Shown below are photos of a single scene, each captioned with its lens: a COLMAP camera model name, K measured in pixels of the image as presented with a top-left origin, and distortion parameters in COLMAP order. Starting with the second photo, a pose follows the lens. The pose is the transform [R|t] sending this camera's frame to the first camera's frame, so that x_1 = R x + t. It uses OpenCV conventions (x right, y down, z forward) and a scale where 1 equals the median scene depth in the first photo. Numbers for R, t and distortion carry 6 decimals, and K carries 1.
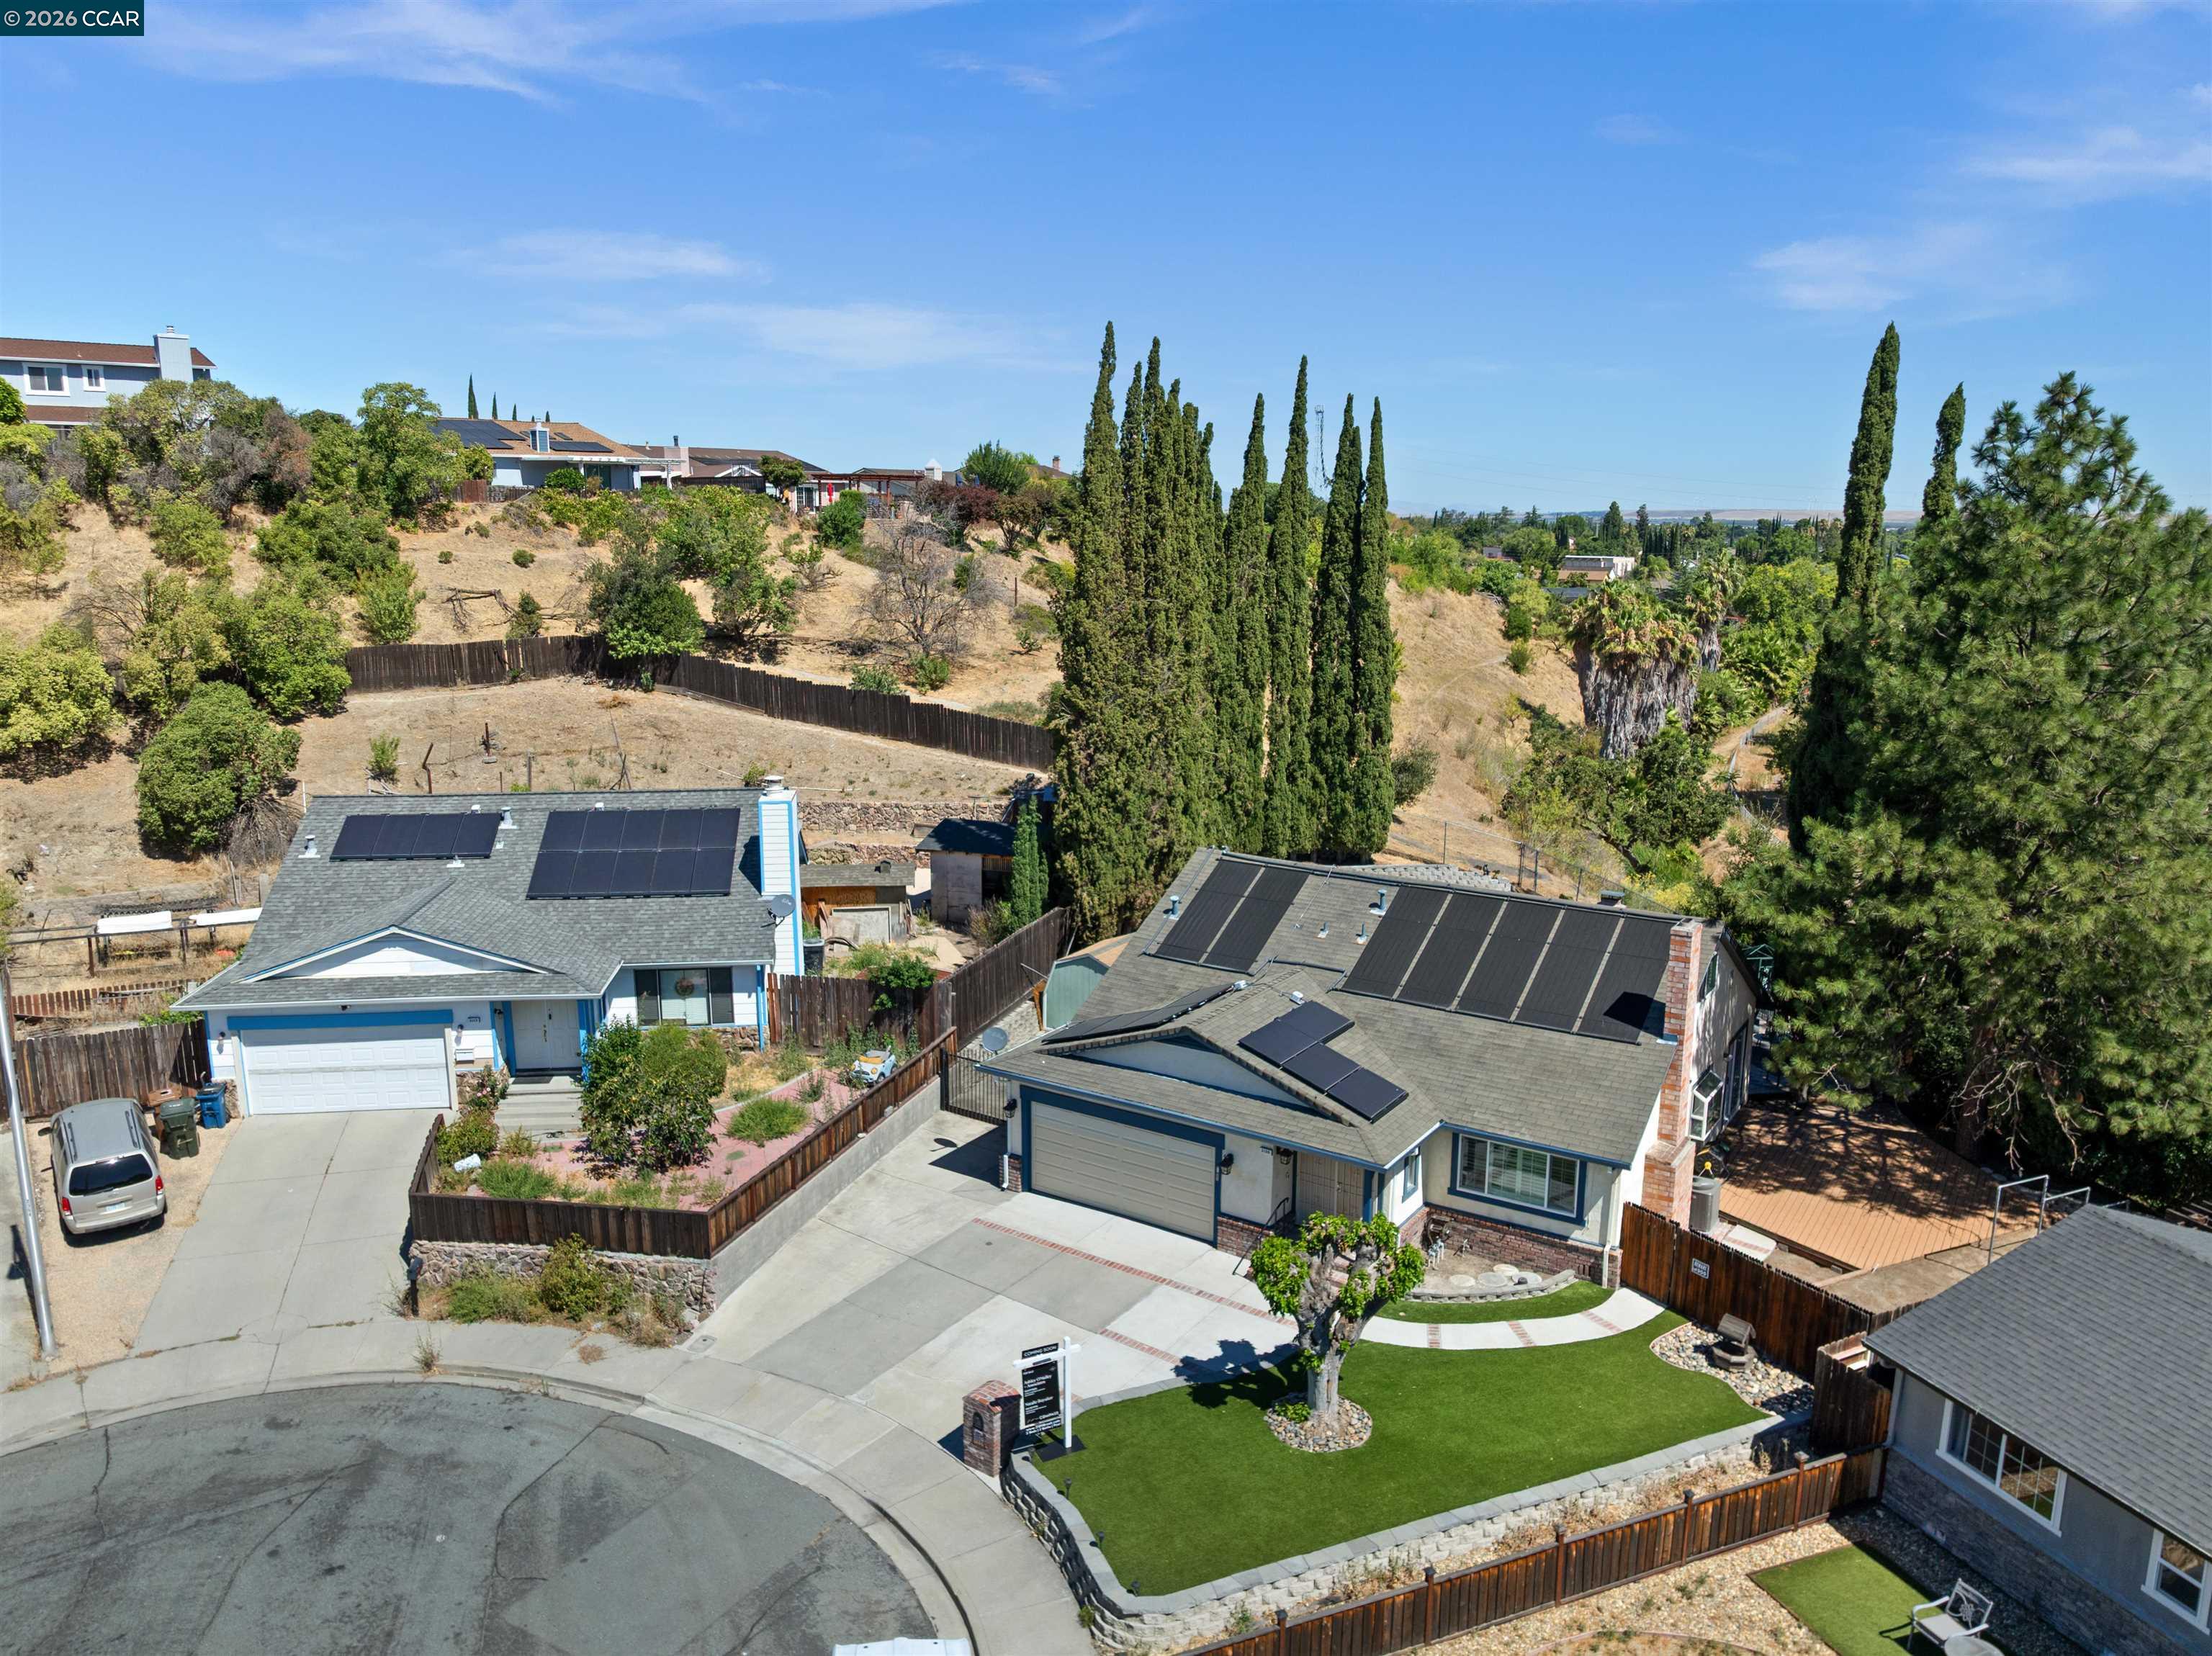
lens RADIAL K [[1577.9, 0, 1084.3], [0, 1577.9, 835.2], [0, 0, 1]] dist [-0.030954, 0.001990]
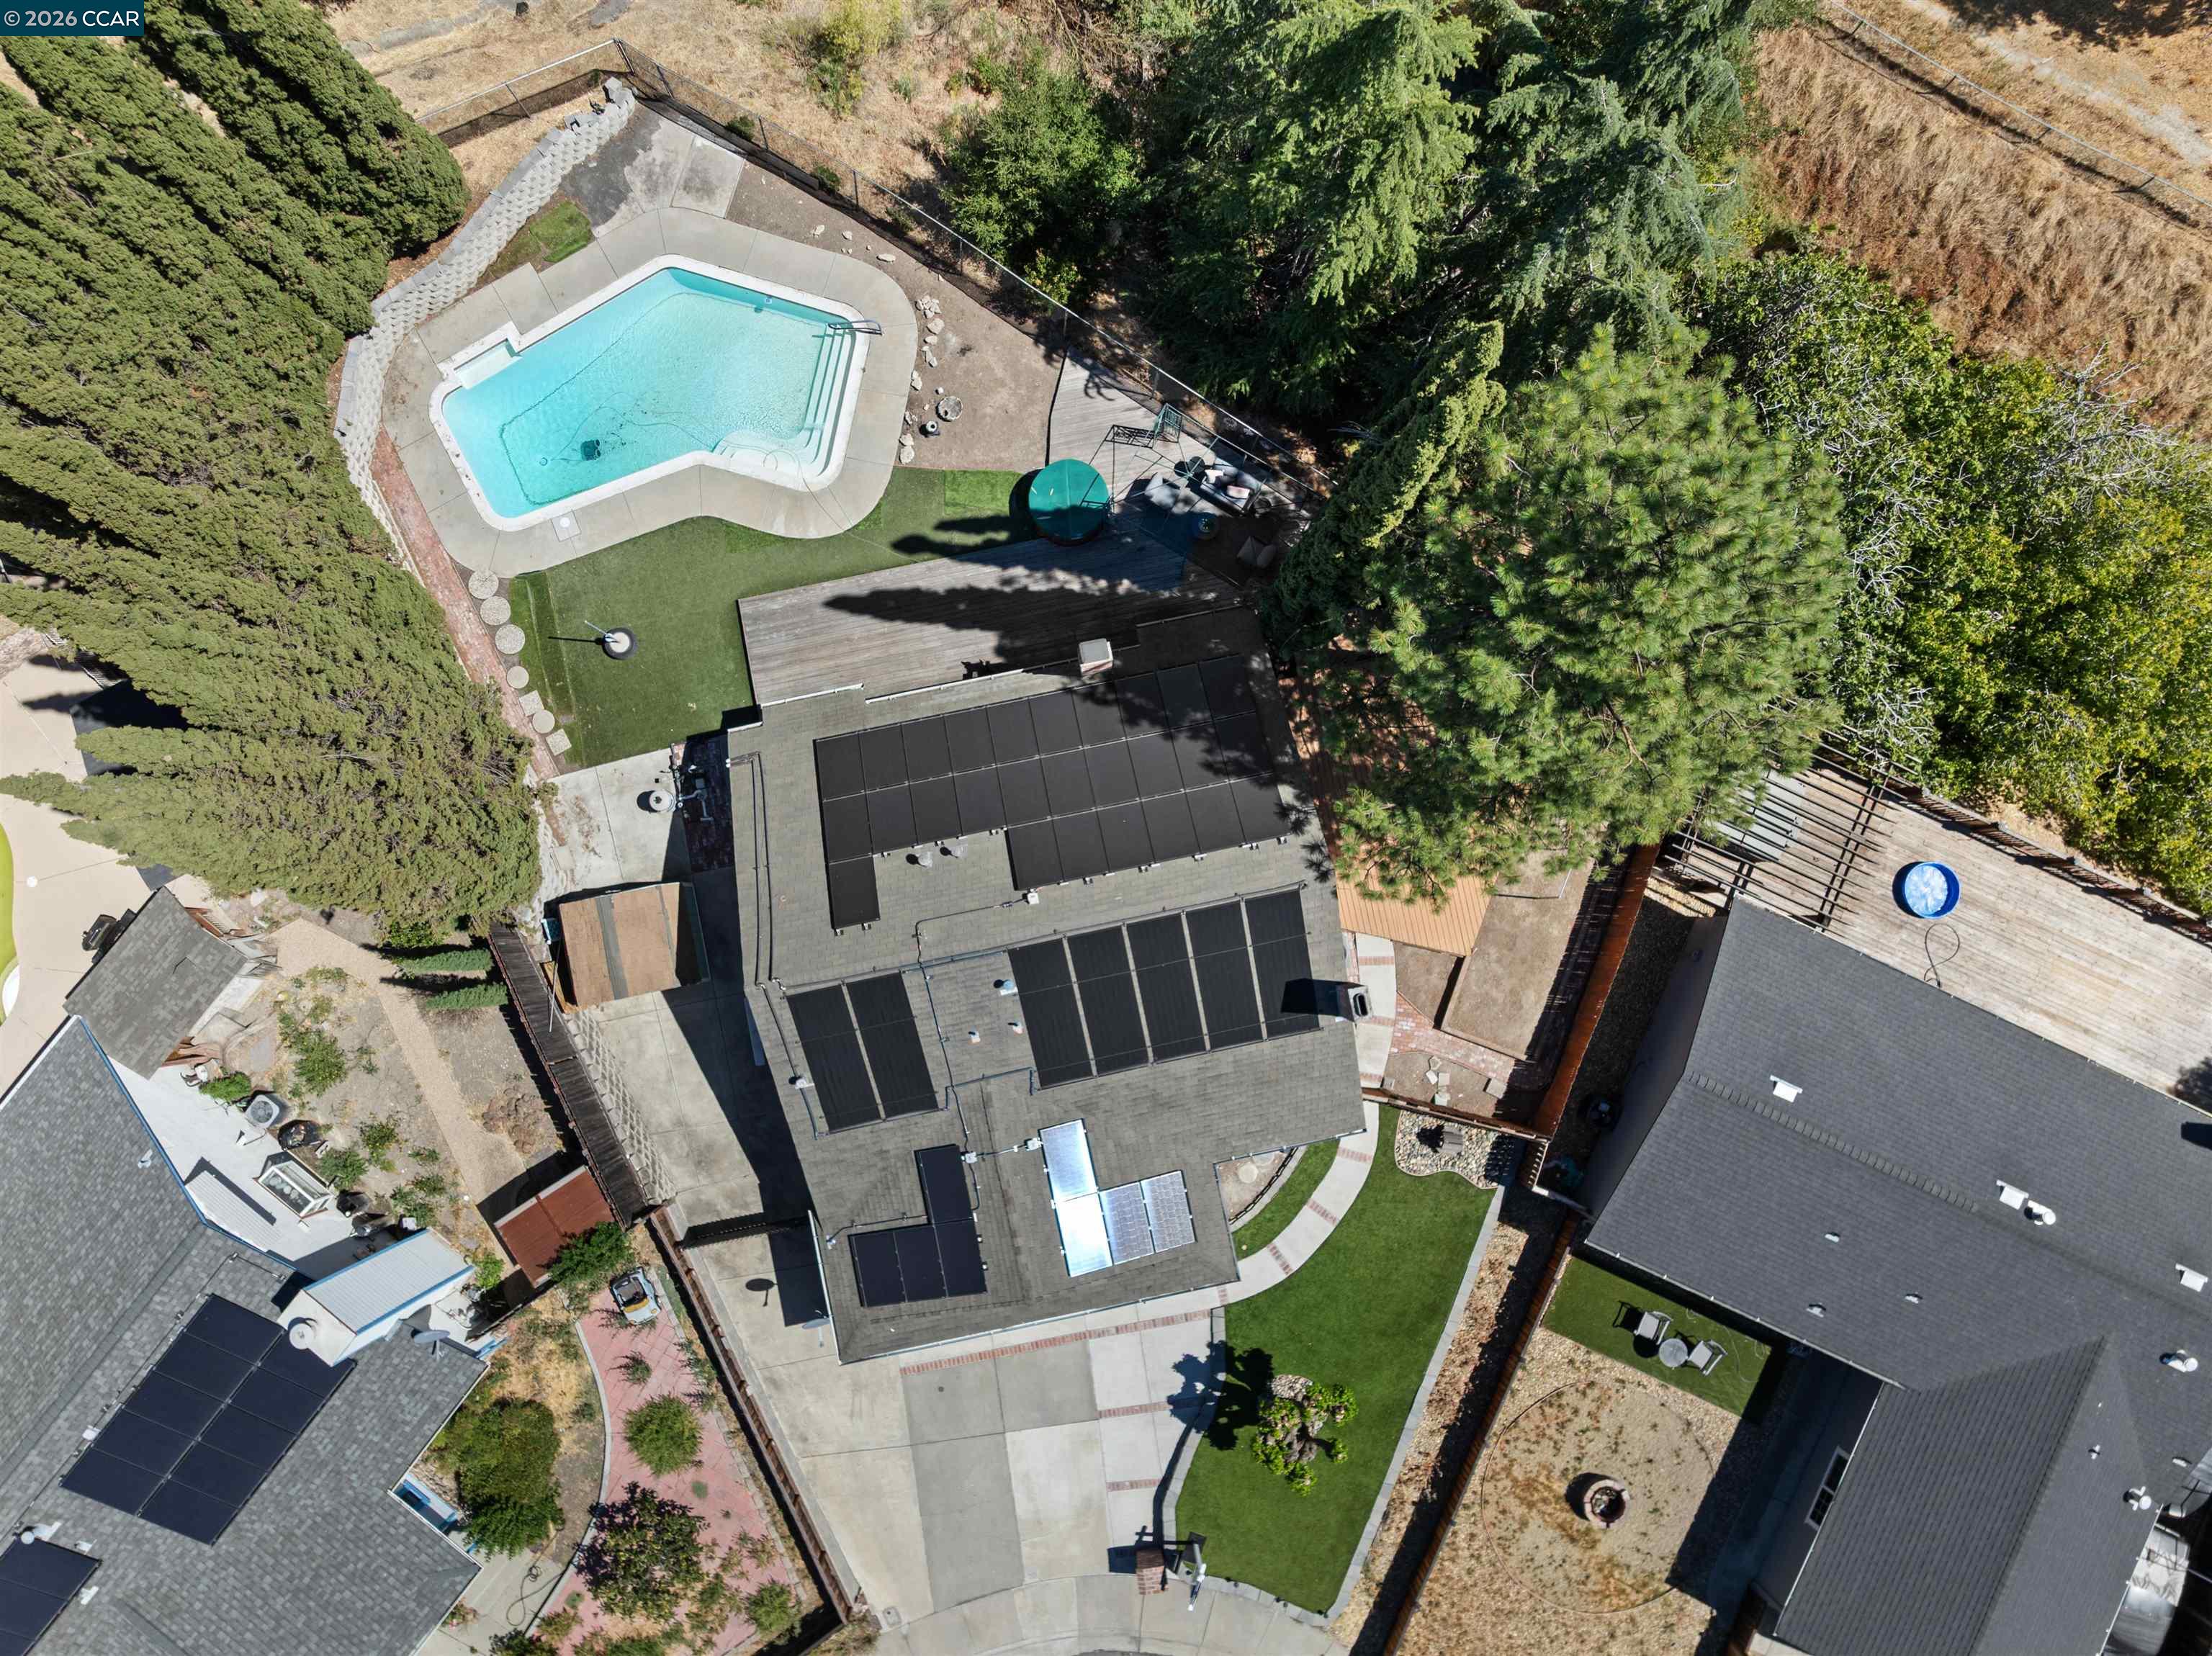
lens RADIAL K [[1578.7, 0, 1106.0], [0, 1578.7, 828.0], [0, 0, 1]] dist [-0.029528, -0.002577]
pose [[0.695955, -0.717416, 0.030997, 0.243100], [0.151494, 0.188883, 0.970244, -0.792887], [-0.701923, -0.670550, 0.240139, 0.727033]]
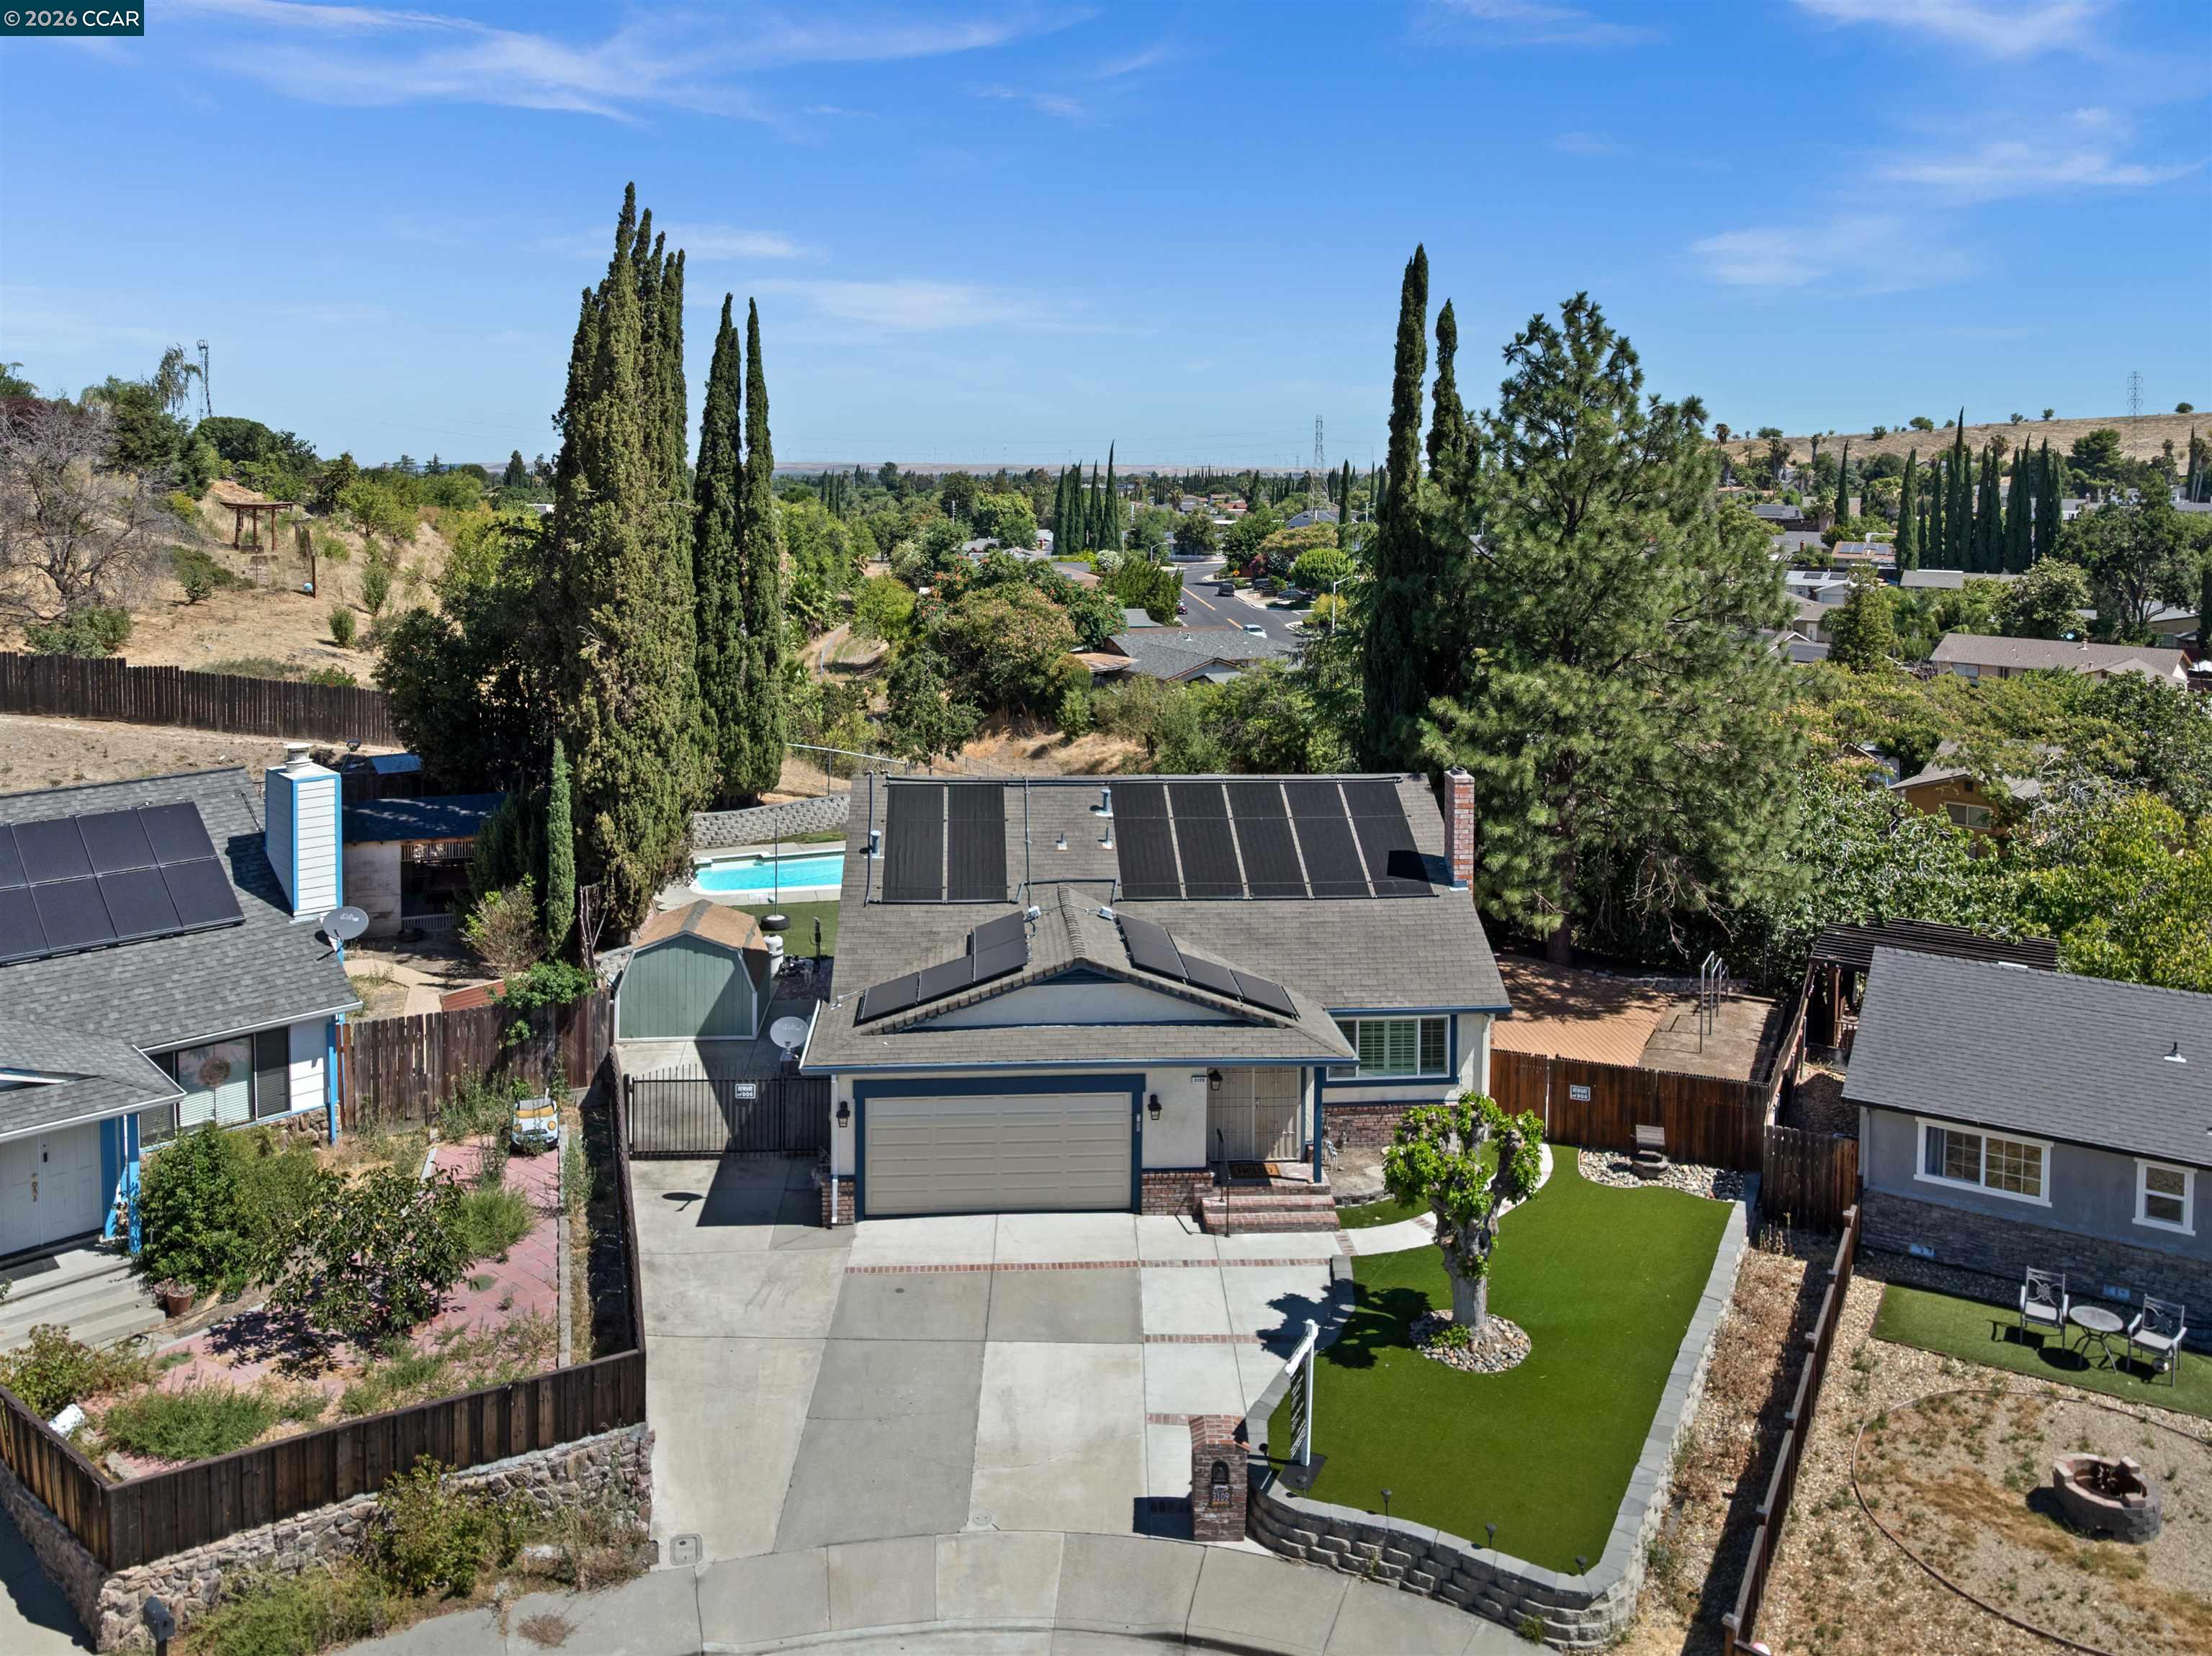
lens RADIAL K [[1670.2, 0, 1078.4], [0, 1670.2, 485.5], [0, 0, 1]] dist [-0.022881, -0.000086]
pose [[0.784613, -0.003392, 0.619977, -0.396551], [0.120247, 0.981829, -0.146806, 0.001057], [-0.608213, 0.189736, 0.770764, 0.193972]]
